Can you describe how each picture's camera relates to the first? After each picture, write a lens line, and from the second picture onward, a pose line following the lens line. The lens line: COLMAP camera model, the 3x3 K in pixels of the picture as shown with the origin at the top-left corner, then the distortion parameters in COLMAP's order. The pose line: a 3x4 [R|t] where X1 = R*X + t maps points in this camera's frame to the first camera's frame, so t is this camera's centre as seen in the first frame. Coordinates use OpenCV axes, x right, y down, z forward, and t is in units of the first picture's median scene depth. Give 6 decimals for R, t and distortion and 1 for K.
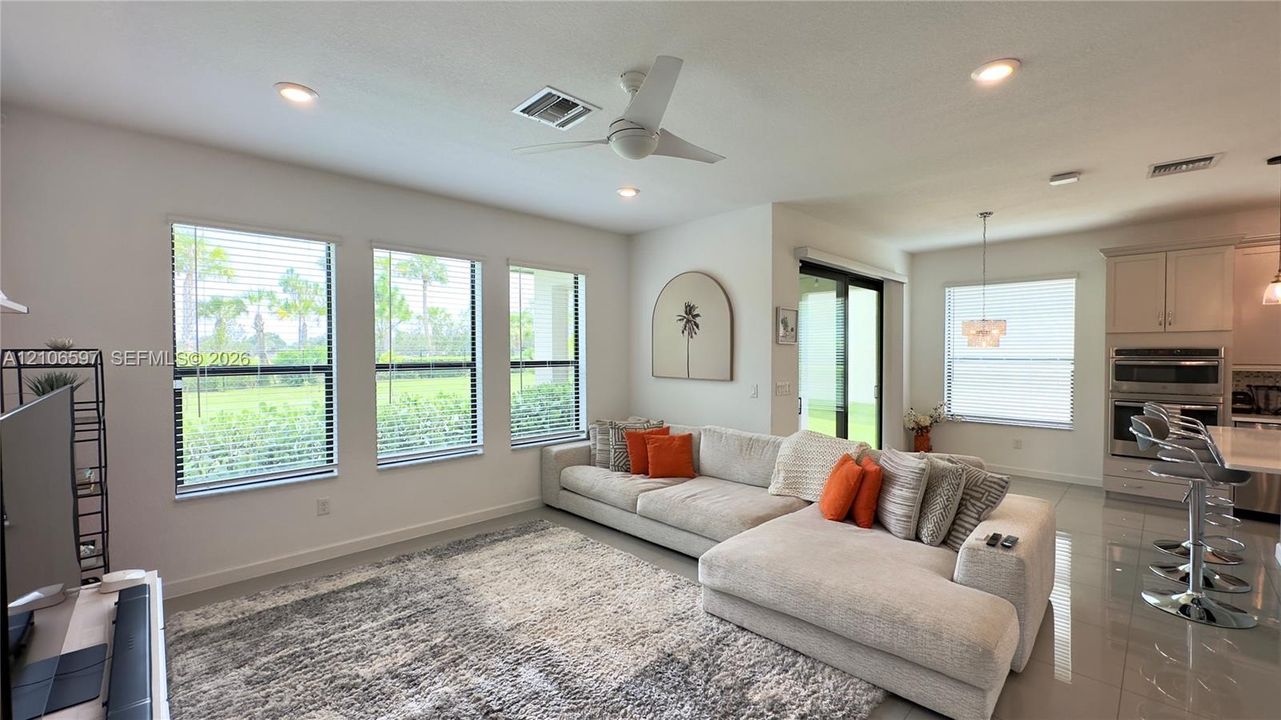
lens RADIAL K [[514.2, 0, 640.3], [0, 514.2, 362.5], [0, 0, 1]] dist [-0.001021, 0.000159]
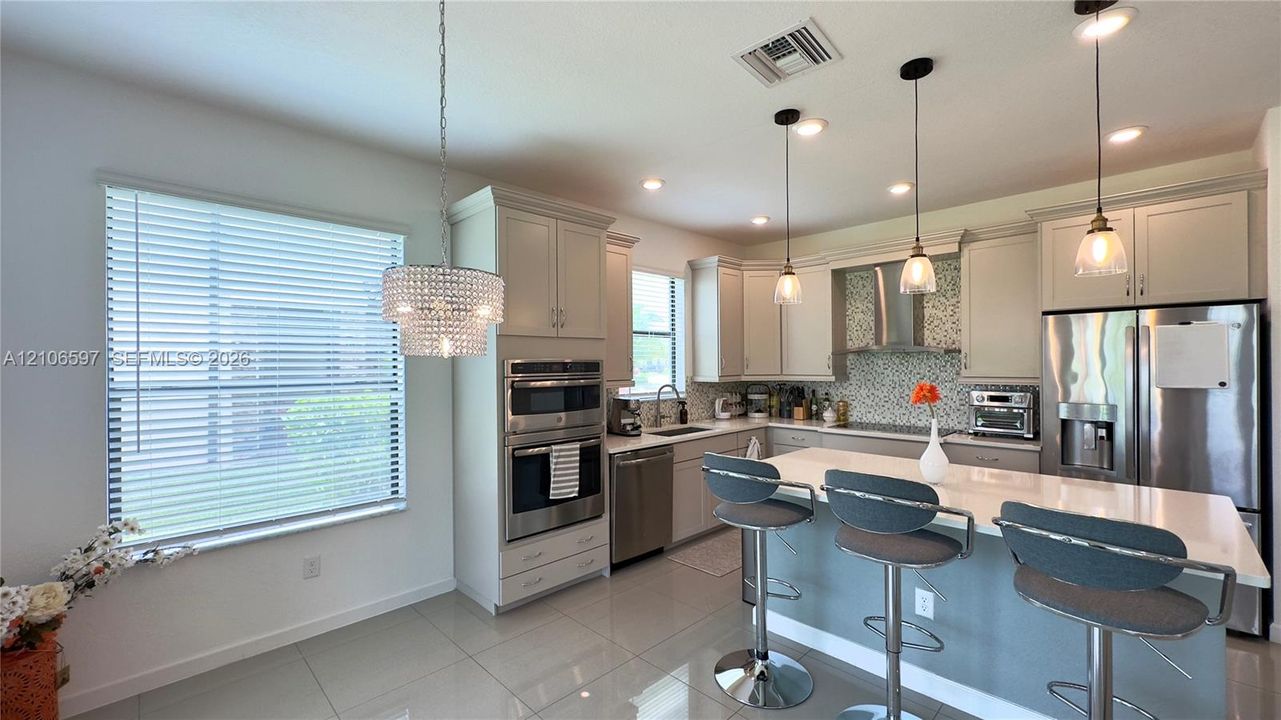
lens RADIAL K [[514.2, 0, 640.3], [0, 514.2, 362.5], [0, 0, 1]] dist [-0.001021, 0.000159]
pose [[-0.008886, 0.004073, 0.999952, 0.324821], [0.030364, 0.999532, -0.003801, -0.019268], [-0.999499, 0.030329, -0.009005, 0.853087]]
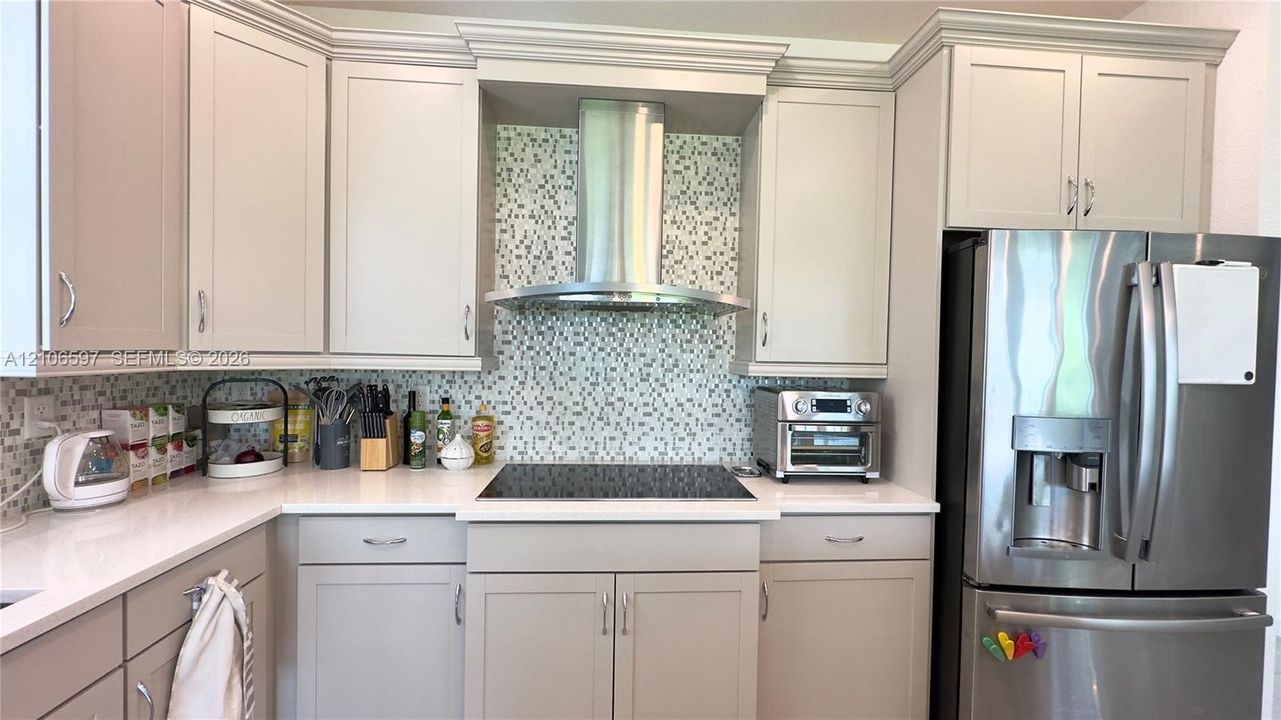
lens RADIAL K [[514.2, 0, 640.3], [0, 514.2, 362.5], [0, 0, 1]] dist [-0.001021, 0.000159]
pose [[-0.762593, -0.024011, 0.646433, 0.938954], [-0.003657, 0.999455, 0.032809, 0.003538], [-0.646869, 0.022656, -0.762265, 0.697992]]
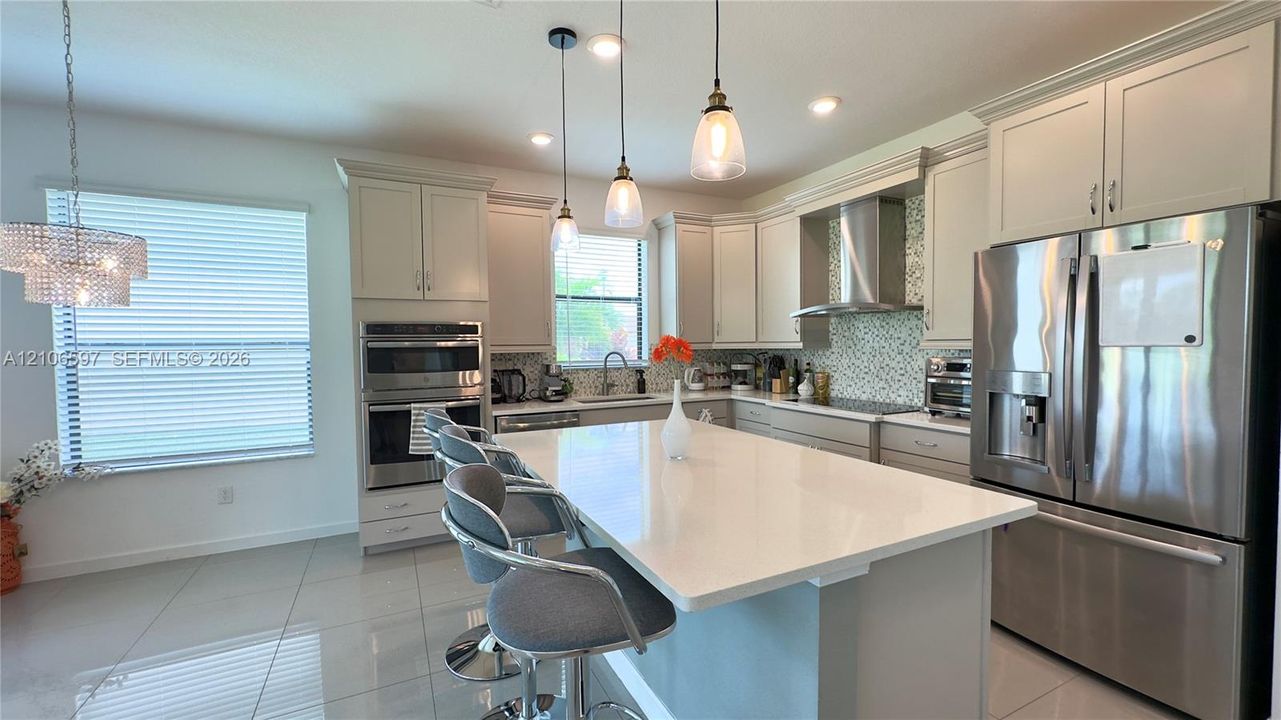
lens RADIAL K [[514.2, 0, 640.3], [0, 514.2, 362.5], [0, 0, 1]] dist [-0.001021, 0.000159]
pose [[0.304619, -0.034614, 0.951845, 0.419104], [0.030759, 0.999176, 0.026492, 0.015507], [-0.951977, 0.021208, 0.305433, 0.482330]]
